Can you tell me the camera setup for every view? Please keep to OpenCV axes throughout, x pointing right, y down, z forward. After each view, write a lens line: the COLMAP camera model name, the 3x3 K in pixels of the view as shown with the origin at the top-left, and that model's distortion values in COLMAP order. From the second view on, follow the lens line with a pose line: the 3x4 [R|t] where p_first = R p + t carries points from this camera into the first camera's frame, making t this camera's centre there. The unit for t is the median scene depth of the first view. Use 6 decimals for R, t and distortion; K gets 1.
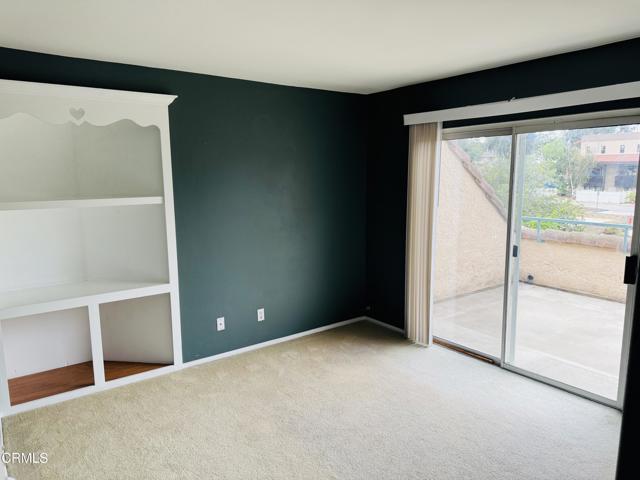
lens RADIAL K [[448.6, 0, 320.0], [0, 448.6, 240.0], [0, 0, 1]] dist [0.088336, -0.122530]
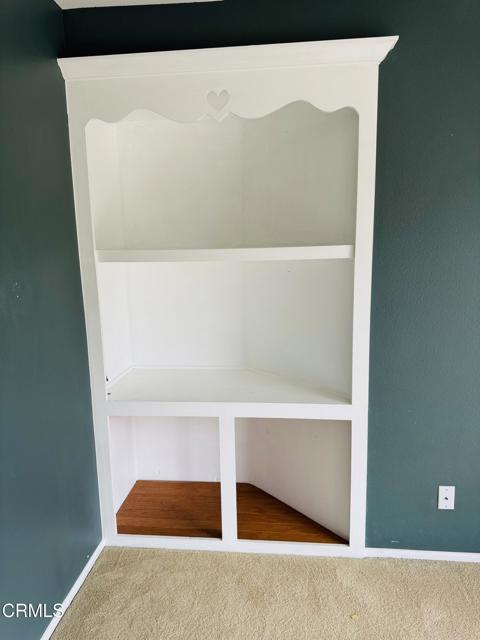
lens RADIAL K [[456.3, 0, 238.2], [0, 456.3, 316.1], [0, 0, 1]] dist [0.017487, -0.008323]
pose [[0.741790, 0.105217, -0.662327, -0.081616], [-0.089324, 0.994317, 0.057916, -0.031577], [0.664657, 0.016200, 0.746973, 0.511237]]
